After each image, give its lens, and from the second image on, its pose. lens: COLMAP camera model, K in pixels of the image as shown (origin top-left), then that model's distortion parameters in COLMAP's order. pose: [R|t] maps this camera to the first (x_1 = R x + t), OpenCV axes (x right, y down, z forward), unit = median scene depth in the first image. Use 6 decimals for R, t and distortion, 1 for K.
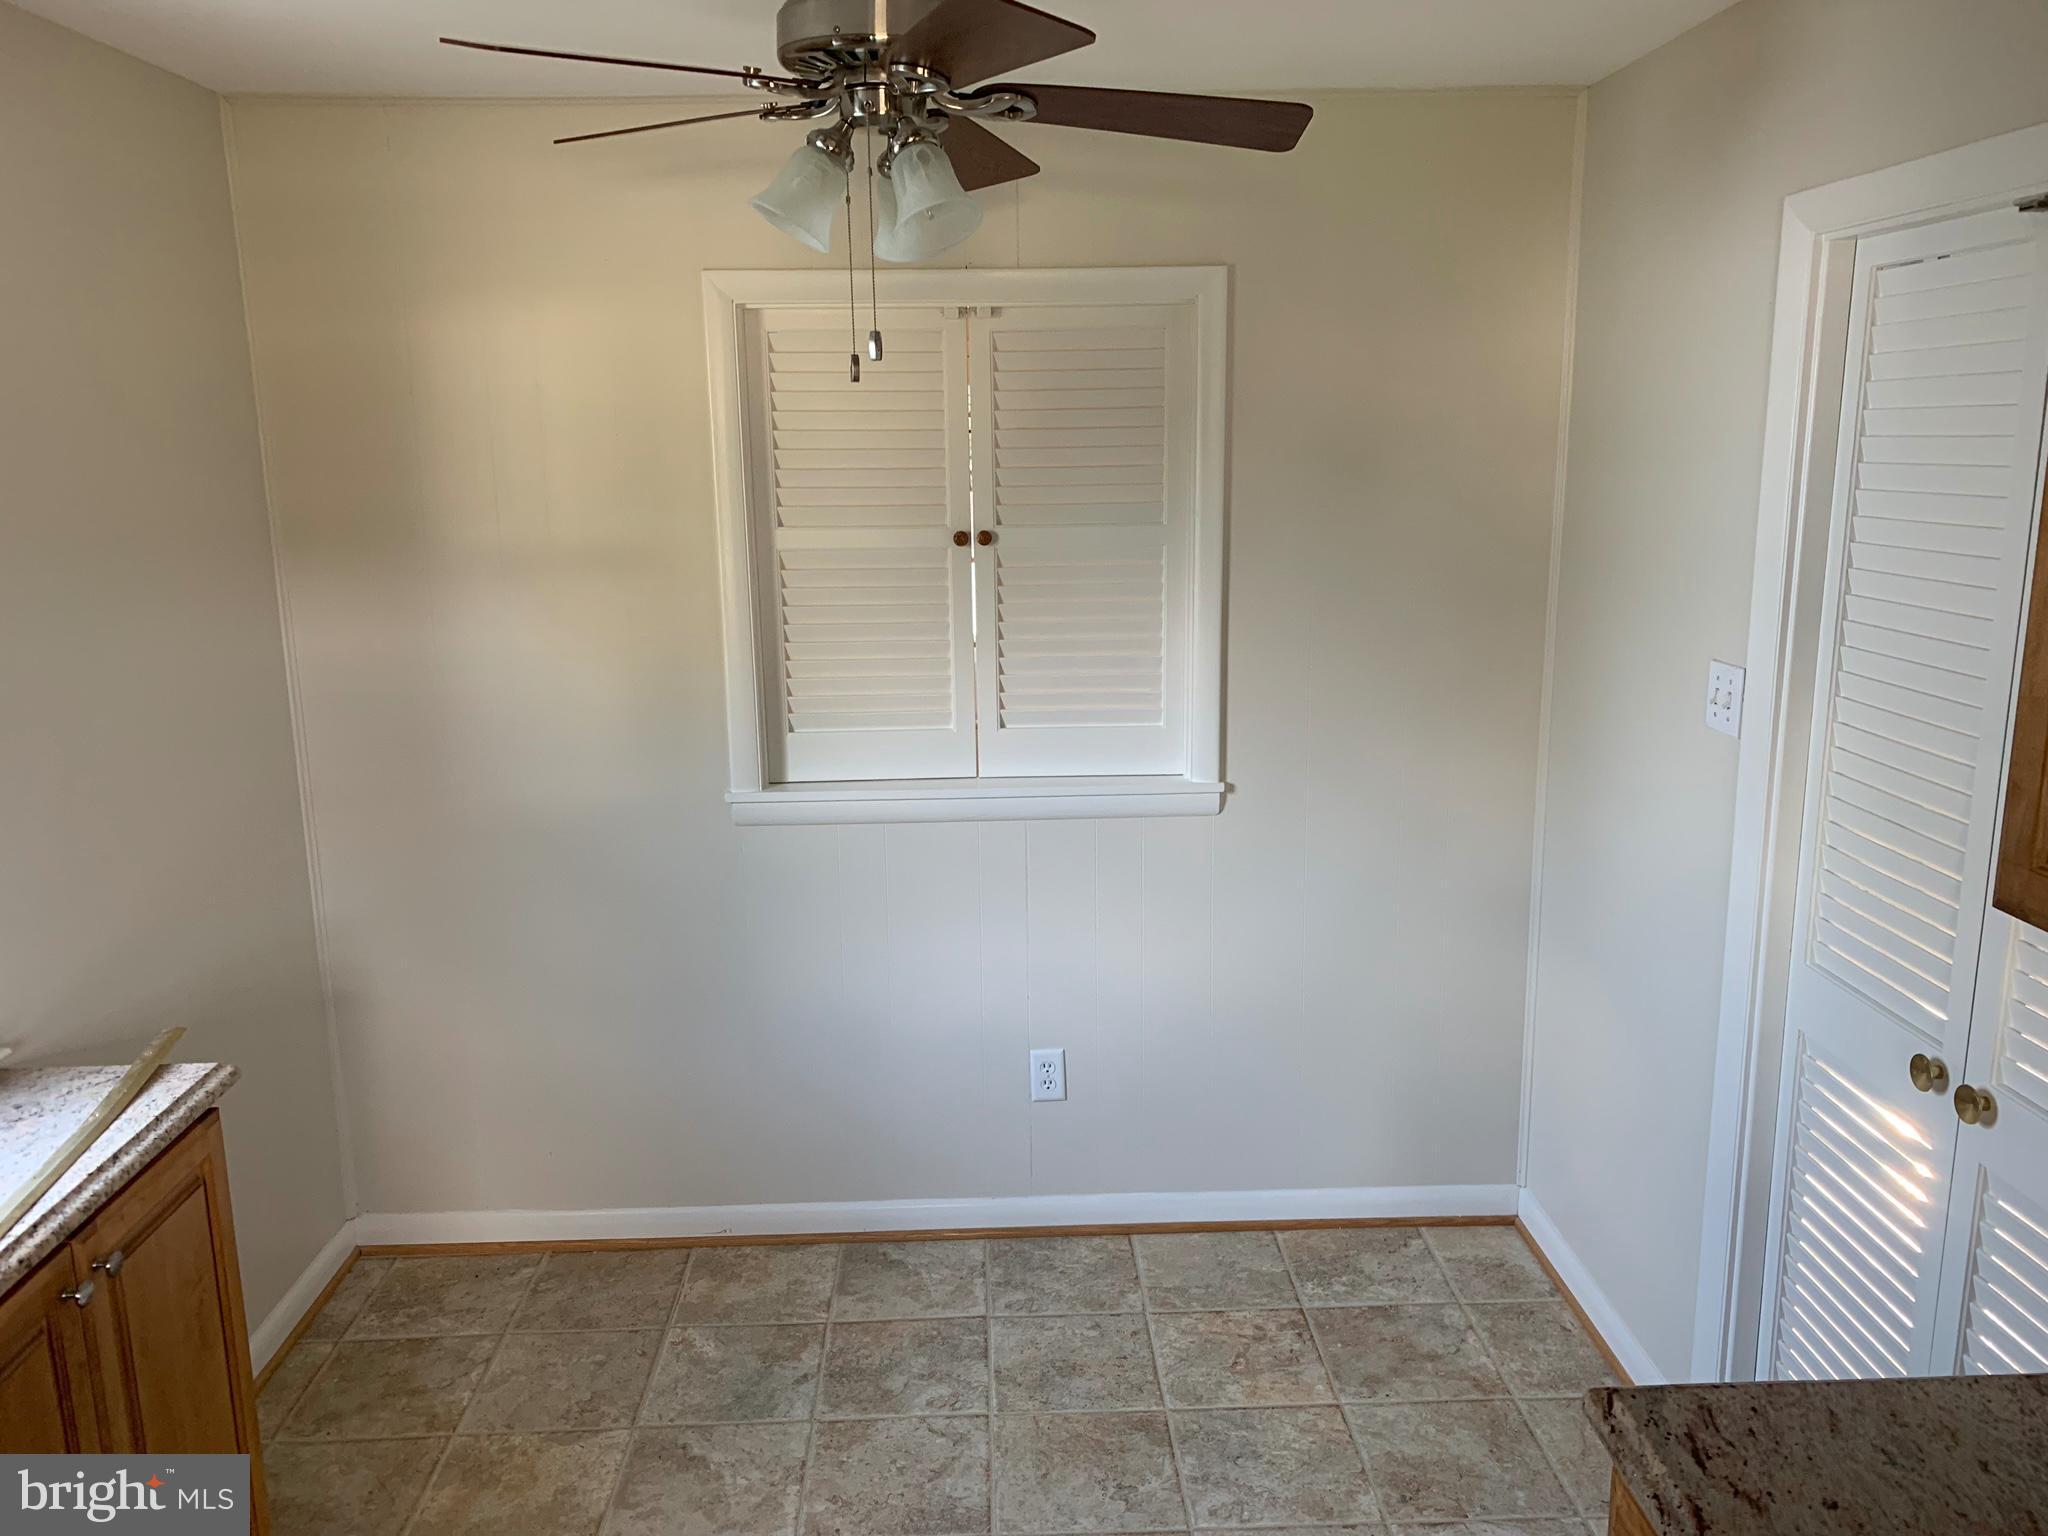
lens RADIAL K [[1587.5, 0, 1027.4], [0, 1587.5, 760.4], [0, 0, 1]] dist [0.012819, 0.008494]
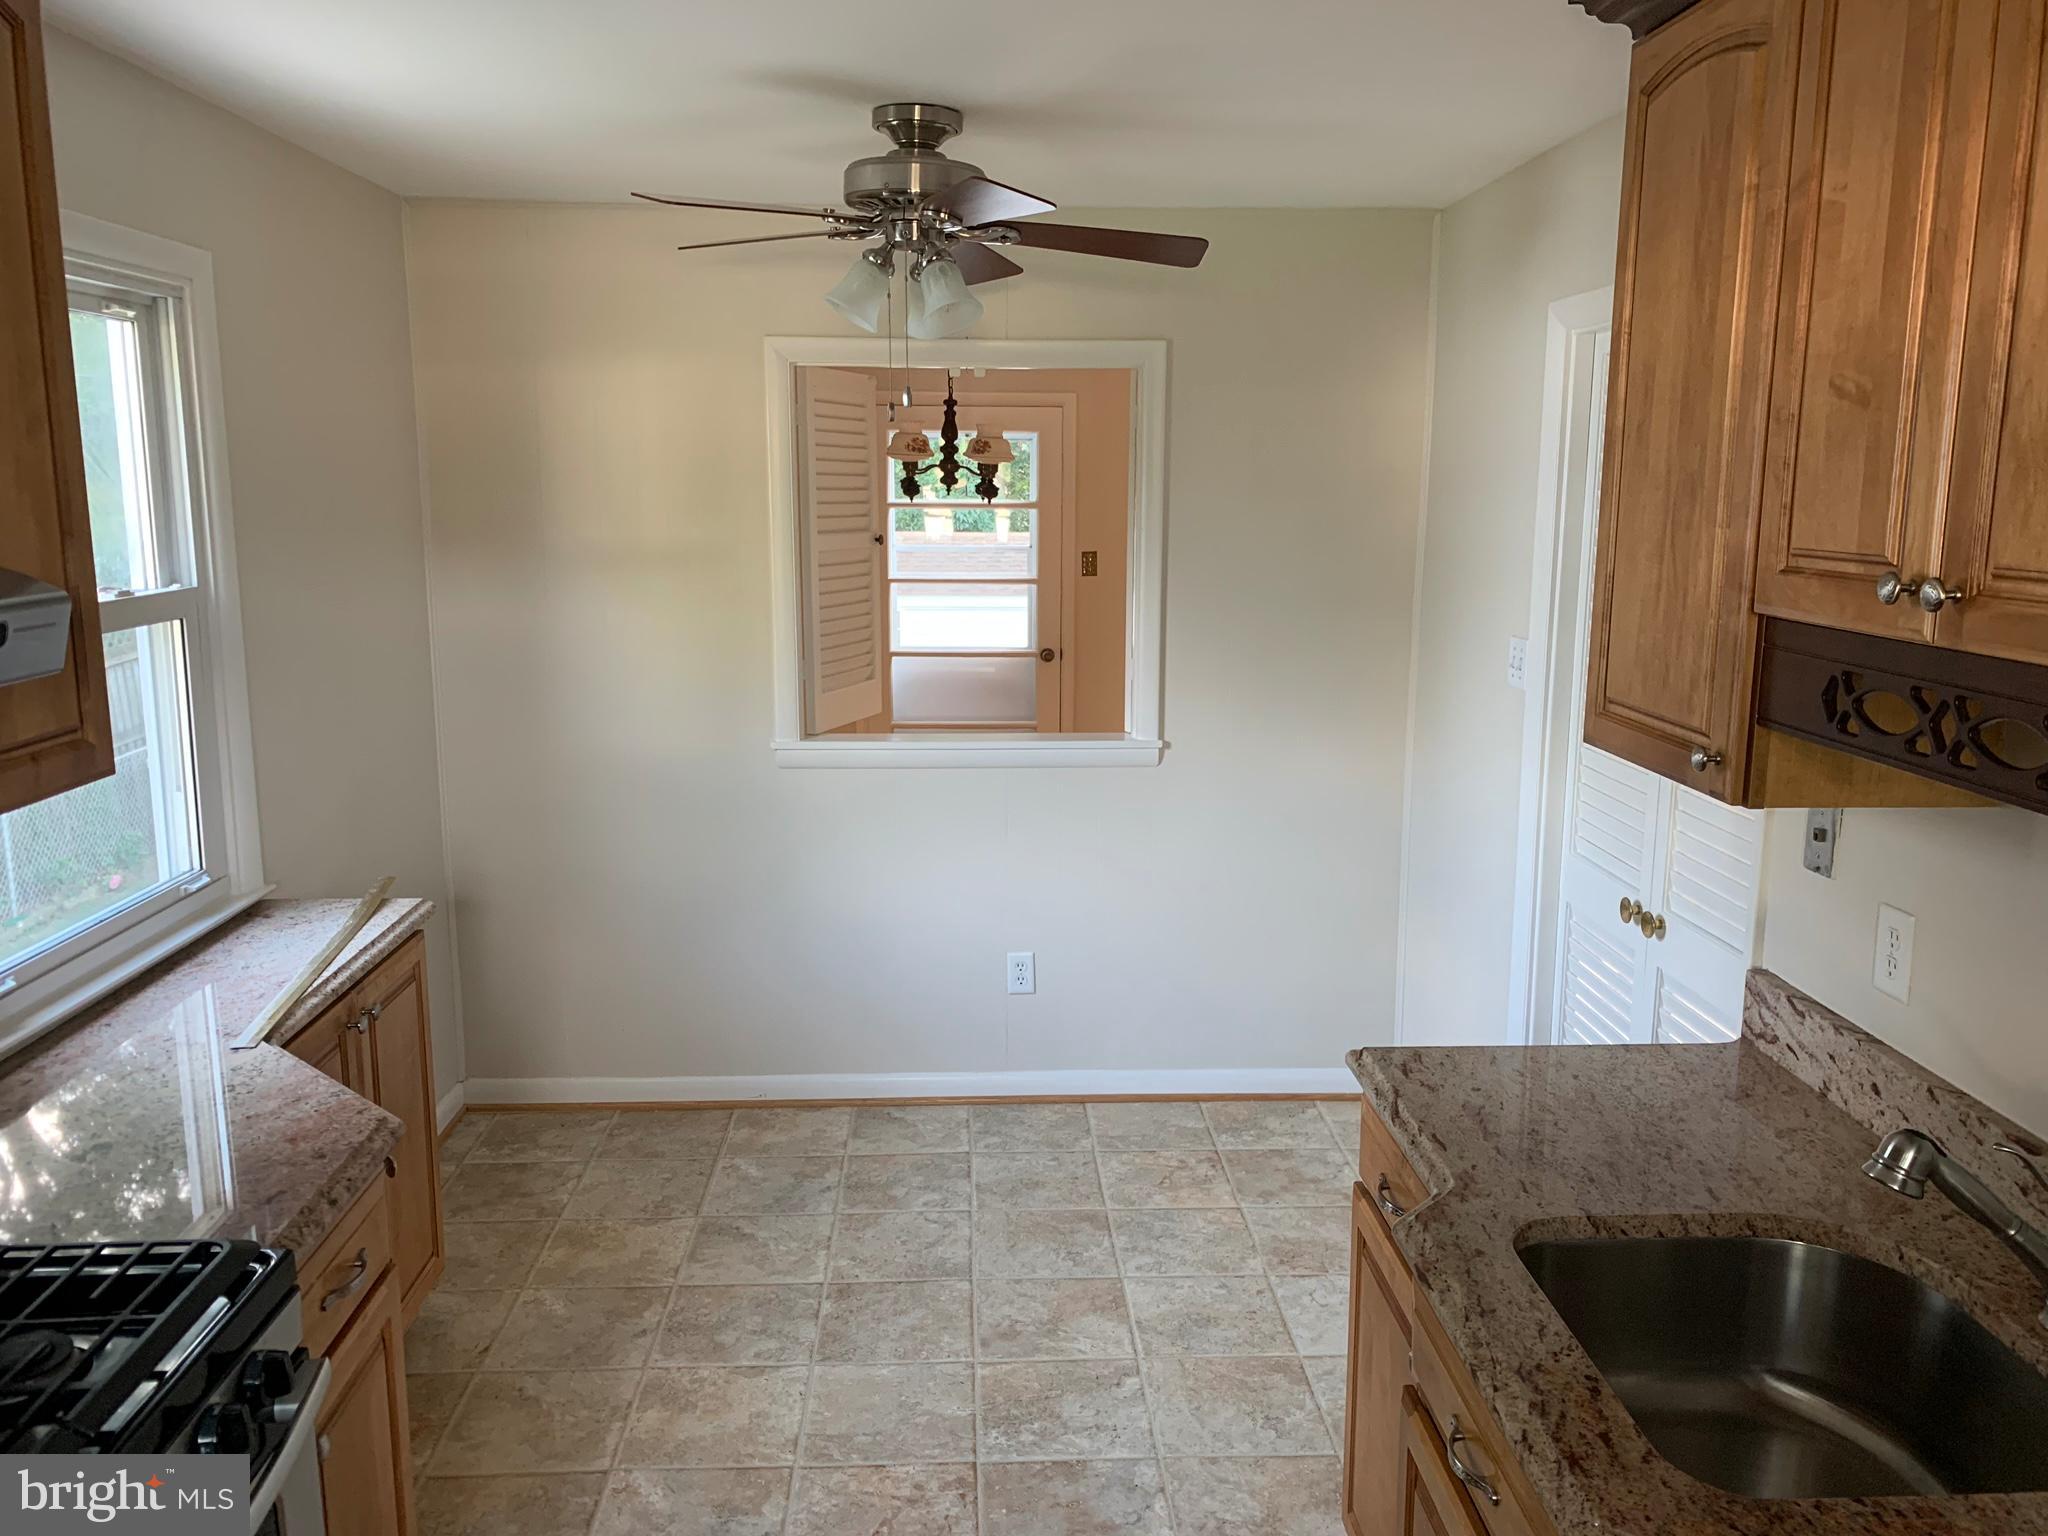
lens RADIAL K [[1569.6, 0, 1033.5], [0, 1569.6, 748.3], [0, 0, 1]] dist [0.040696, -0.050135]
pose [[0.999787, 0.014889, 0.014318, 0.002809], [-0.014367, 0.999251, -0.035926, 0.075748], [-0.014843, 0.035712, 0.999252, -0.293332]]
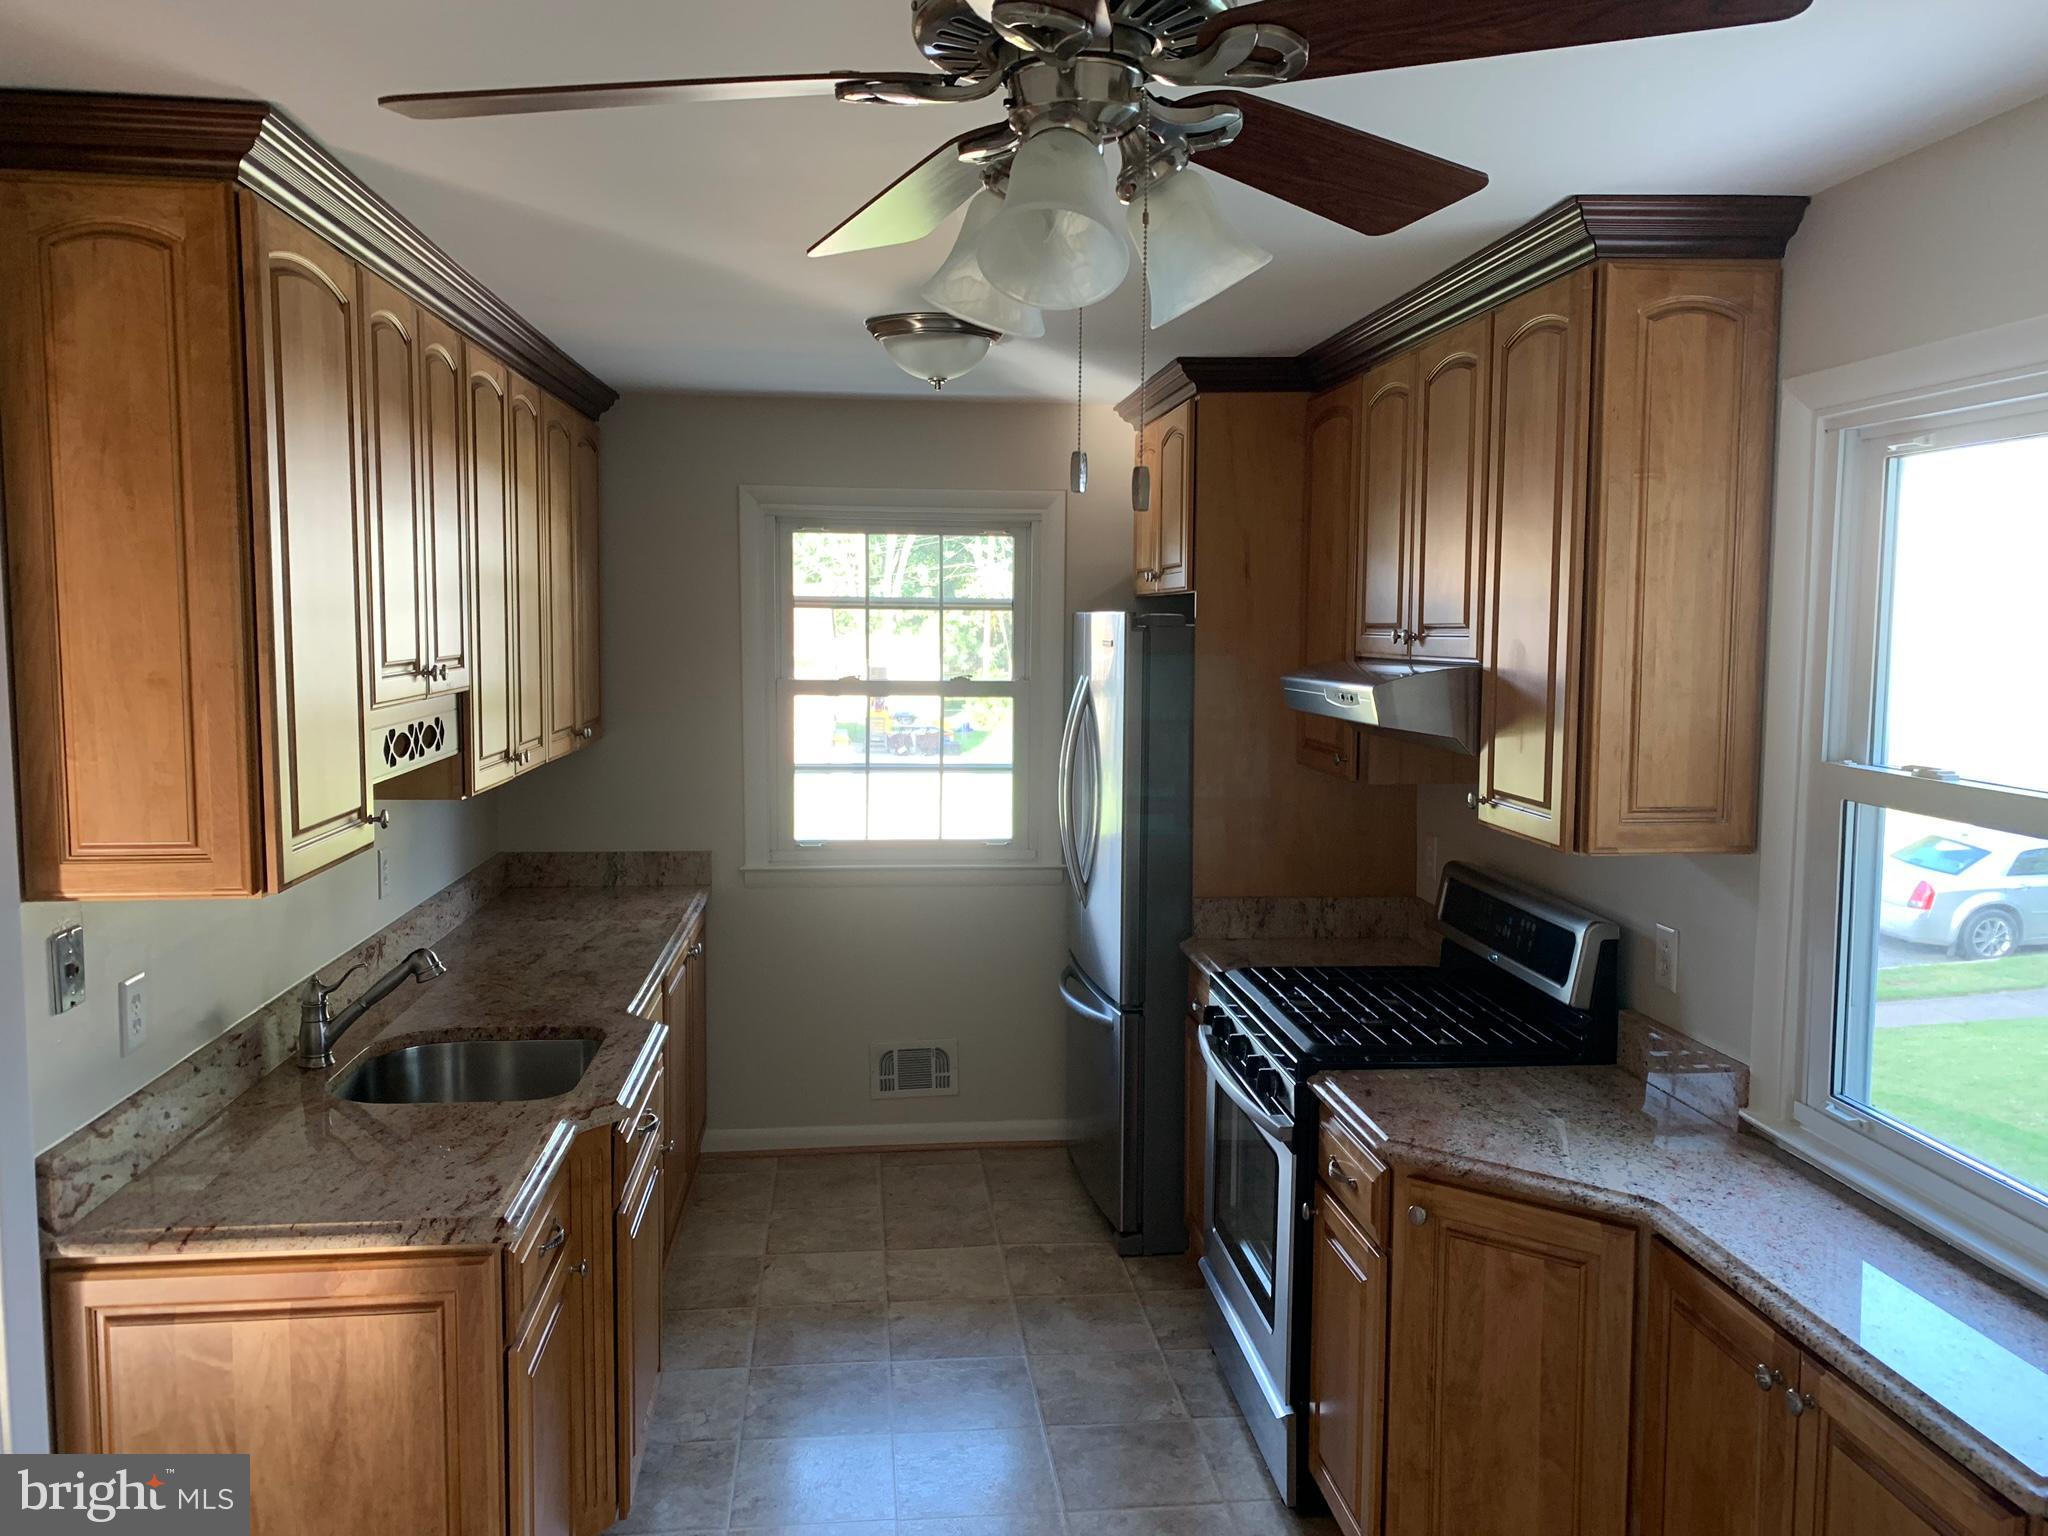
lens RADIAL K [[1569.6, 0, 1033.5], [0, 1569.6, 748.3], [0, 0, 1]] dist [0.040696, -0.050135]
pose [[-0.997118, 0.013909, -0.074580, -0.015829], [-0.008330, 0.957034, 0.289855, -0.234546], [0.075407, 0.289641, -0.954160, 1.154535]]
